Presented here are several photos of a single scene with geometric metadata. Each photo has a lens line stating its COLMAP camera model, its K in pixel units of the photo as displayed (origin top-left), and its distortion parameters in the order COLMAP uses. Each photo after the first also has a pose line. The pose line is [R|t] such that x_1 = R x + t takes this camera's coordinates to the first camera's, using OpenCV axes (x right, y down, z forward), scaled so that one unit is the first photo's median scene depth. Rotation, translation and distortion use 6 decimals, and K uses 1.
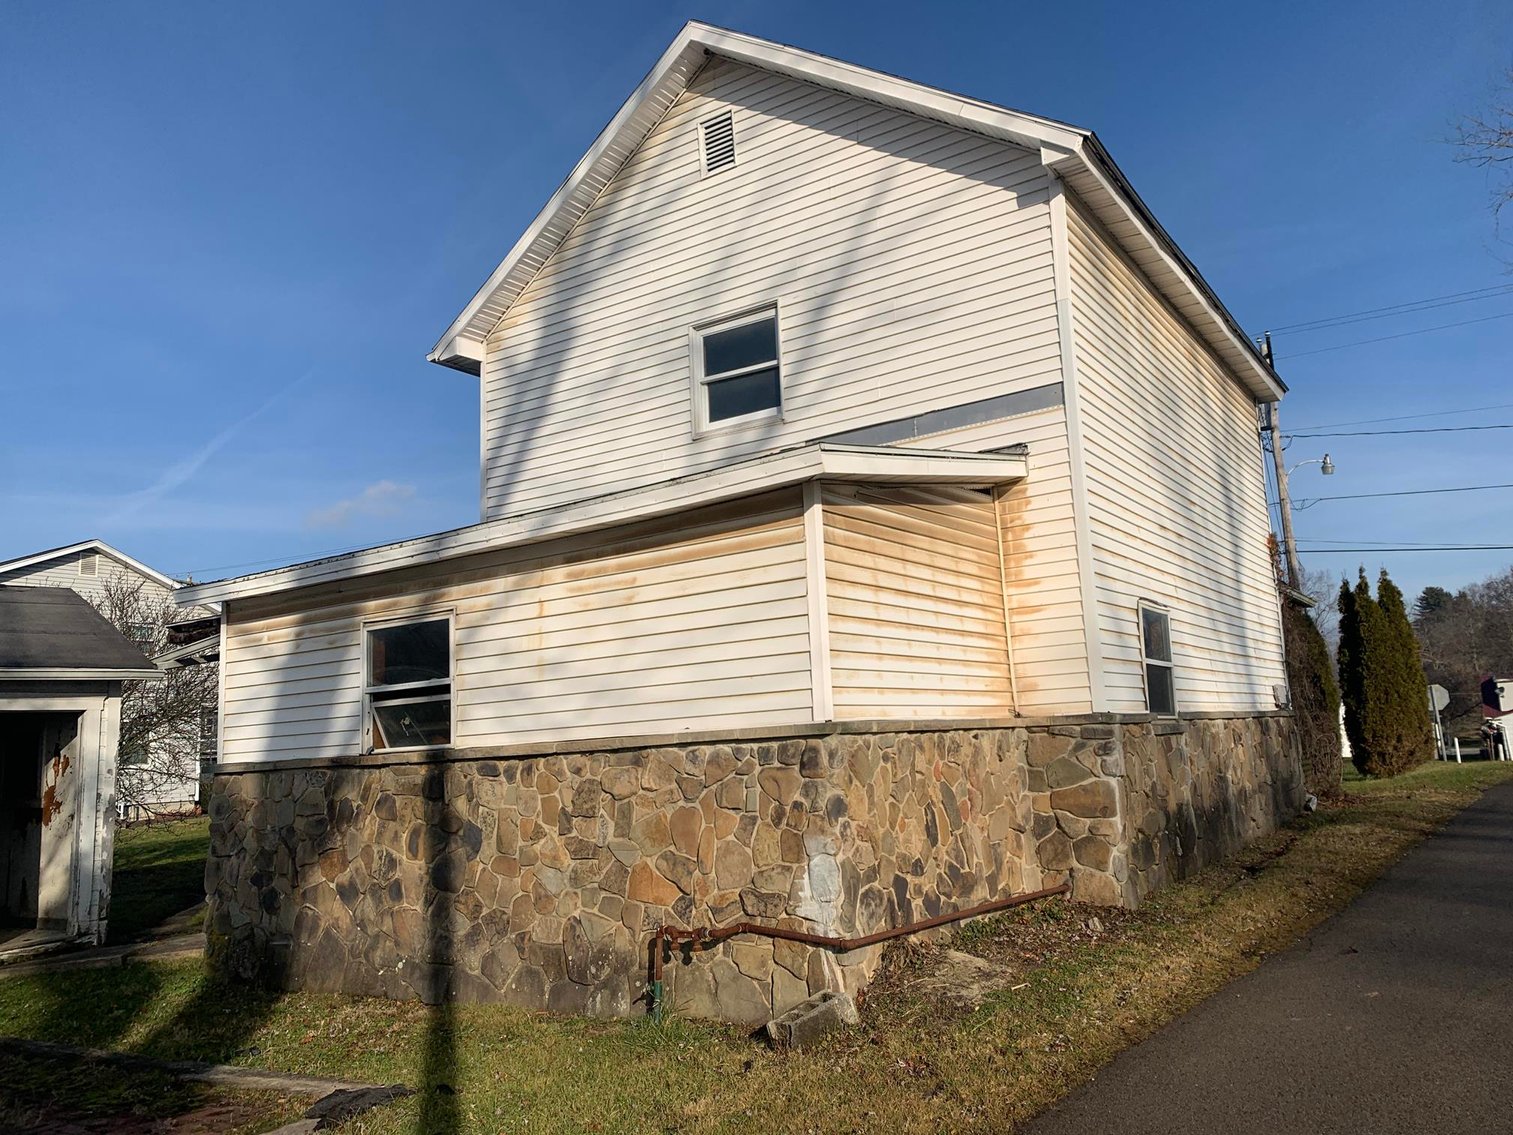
lens RADIAL K [[1143.8, 0, 755.3], [0, 1143.8, 560.7], [0, 0, 1]] dist [0.041571, -0.027700]
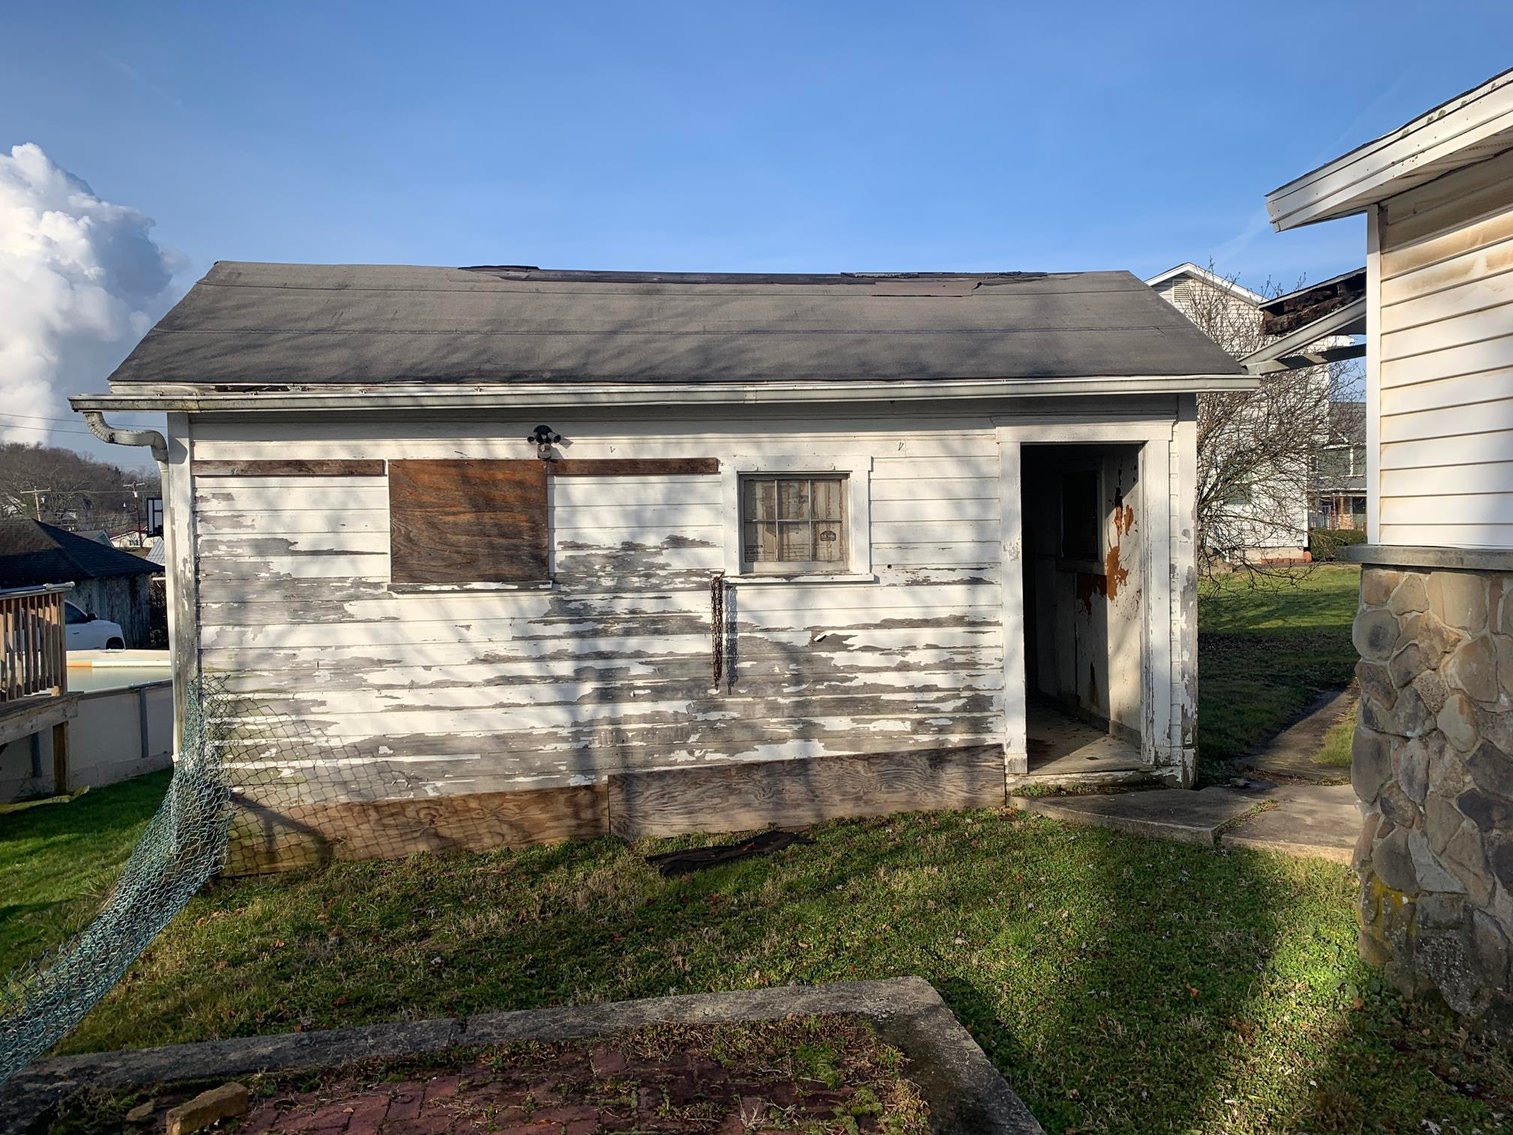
lens RADIAL K [[1143.8, 0, 758.8], [0, 1143.8, 536.0], [0, 0, 1]] dist [0.041571, -0.027700]
pose [[0.633542, 0.052485, -0.771926, -0.208641], [0.104870, 0.982664, 0.152883, 0.058857], [0.766569, -0.177809, 0.617055, 0.413440]]
